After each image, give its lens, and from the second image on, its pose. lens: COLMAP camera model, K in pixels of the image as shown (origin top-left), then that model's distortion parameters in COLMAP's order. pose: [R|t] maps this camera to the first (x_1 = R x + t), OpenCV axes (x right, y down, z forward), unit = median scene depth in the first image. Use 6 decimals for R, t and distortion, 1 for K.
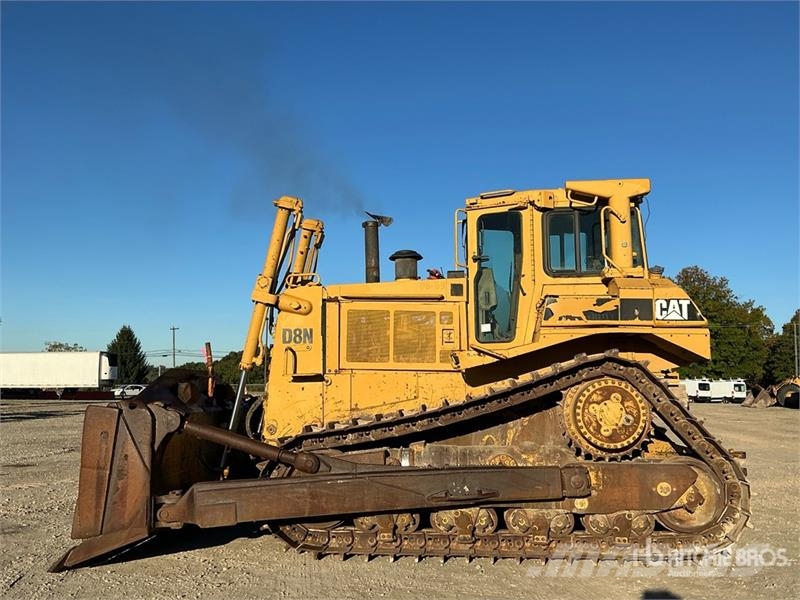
lens RADIAL K [[813.0, 0, 383.7], [0, 813.0, 286.5], [0, 0, 1]] dist [0.021380, -0.007761]
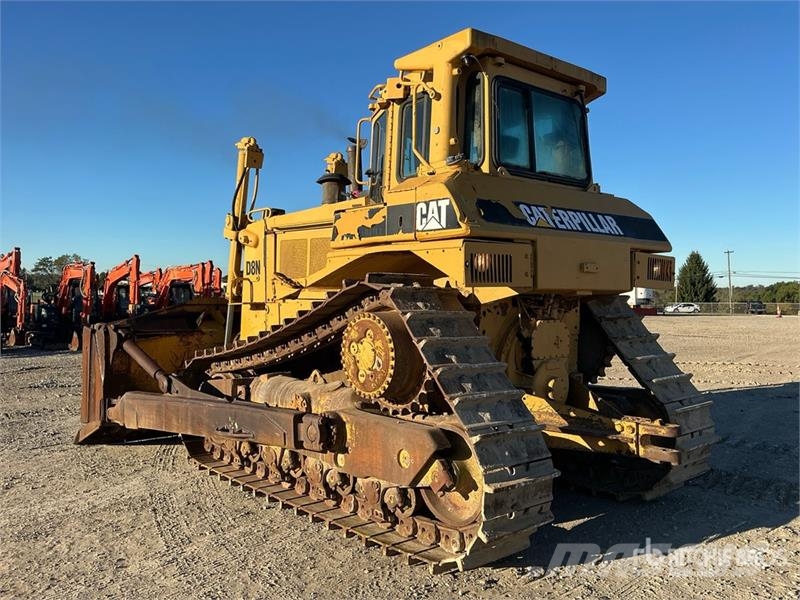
lens RADIAL K [[669.5, 0, 400.0], [0, 669.5, 300.0], [0, 0, 1]] dist [0.071211, -0.007283]
pose [[0.720117, -0.000096, -0.693853, 0.659546], [0.080940, 0.993184, 0.083866, 0.044890], [0.689116, -0.116554, 0.715216, 0.495028]]
